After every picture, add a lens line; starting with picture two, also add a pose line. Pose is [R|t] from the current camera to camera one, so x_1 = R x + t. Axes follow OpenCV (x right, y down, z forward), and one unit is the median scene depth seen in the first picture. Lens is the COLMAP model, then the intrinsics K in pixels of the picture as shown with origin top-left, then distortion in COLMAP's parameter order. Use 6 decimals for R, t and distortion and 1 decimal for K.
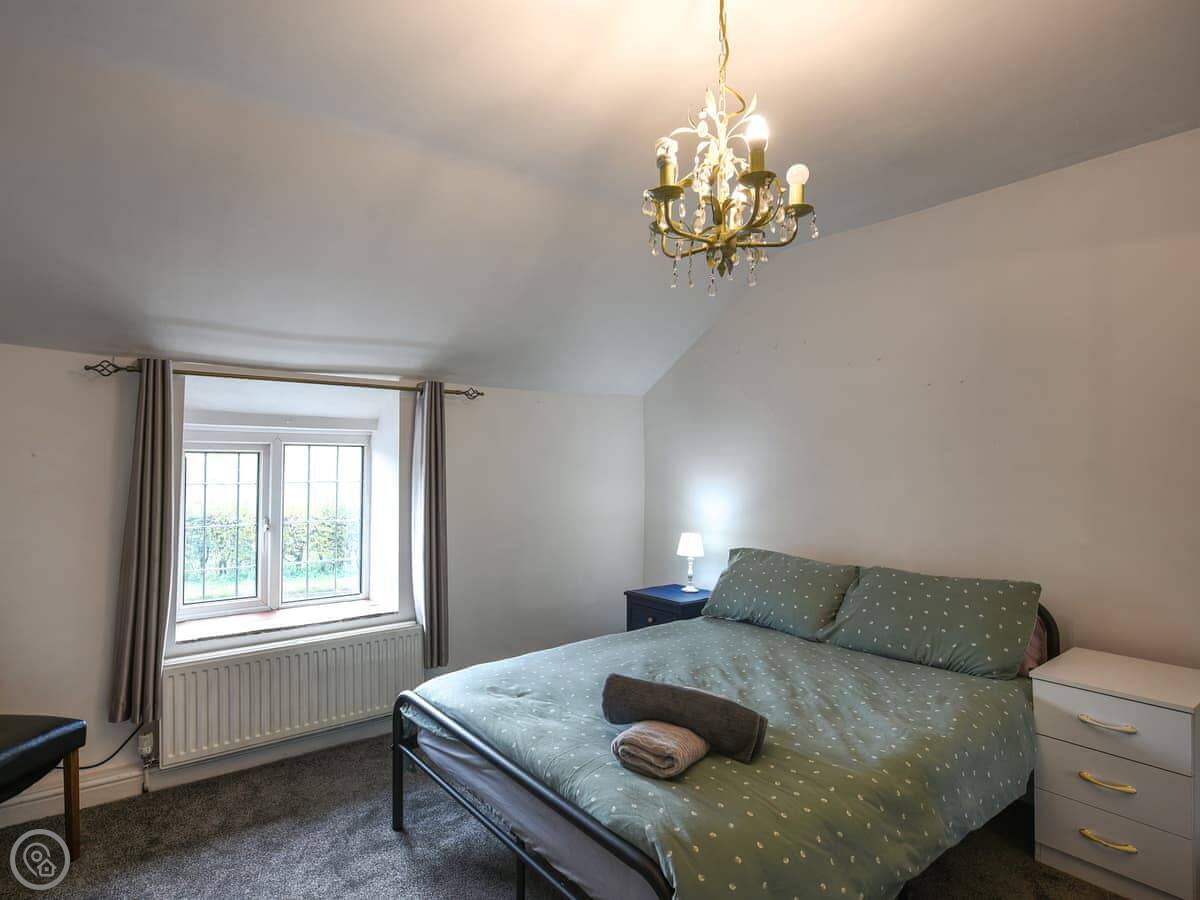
lens RADIAL K [[661.2, 0, 595.7], [0, 661.2, 453.0], [0, 0, 1]] dist [-0.004966, -0.001879]
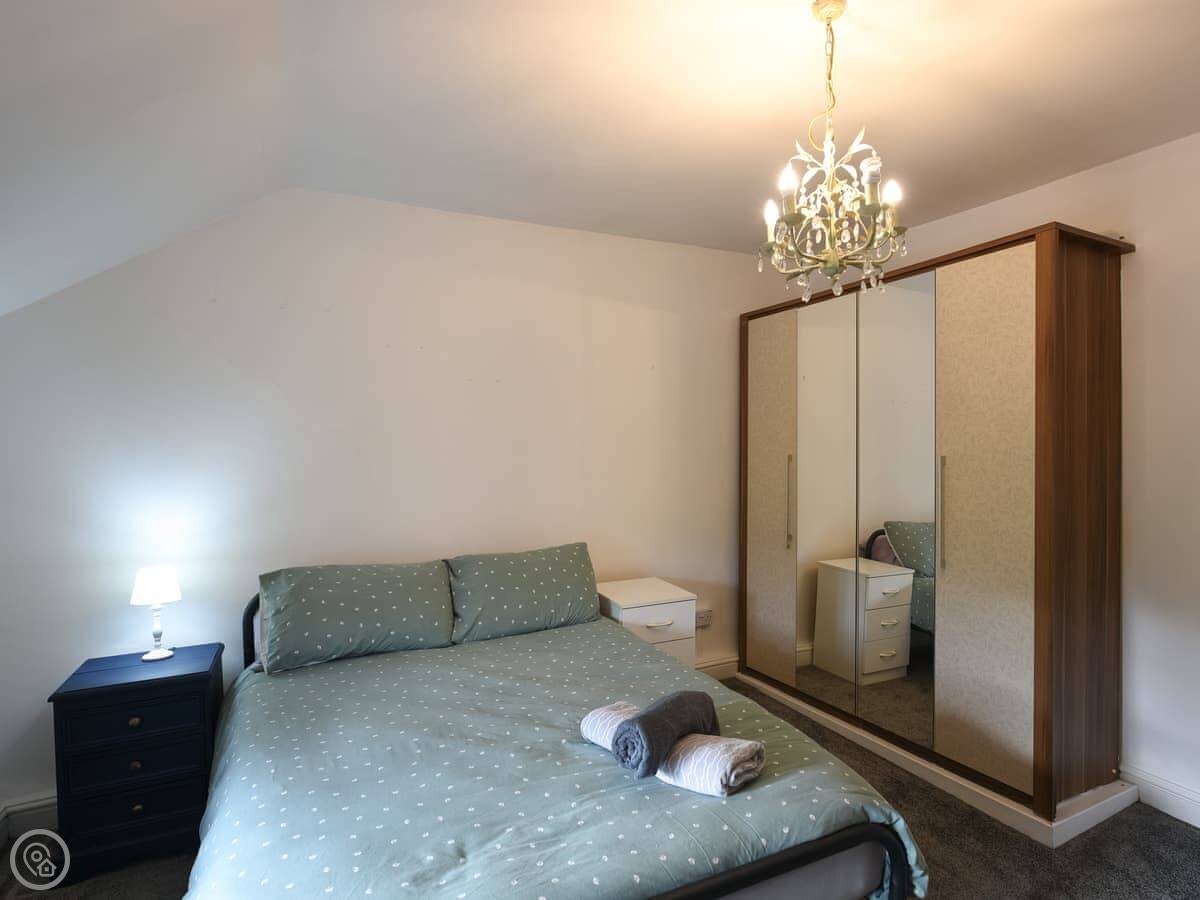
lens RADIAL K [[661.2, 0, 595.7], [0, 661.2, 453.0], [0, 0, 1]] dist [-0.004966, -0.001879]
pose [[0.201284, -0.012348, 0.979455, -0.610652], [-0.003005, 0.999908, 0.013223, 0.003631], [-0.979528, -0.005604, 0.201229, 0.714204]]
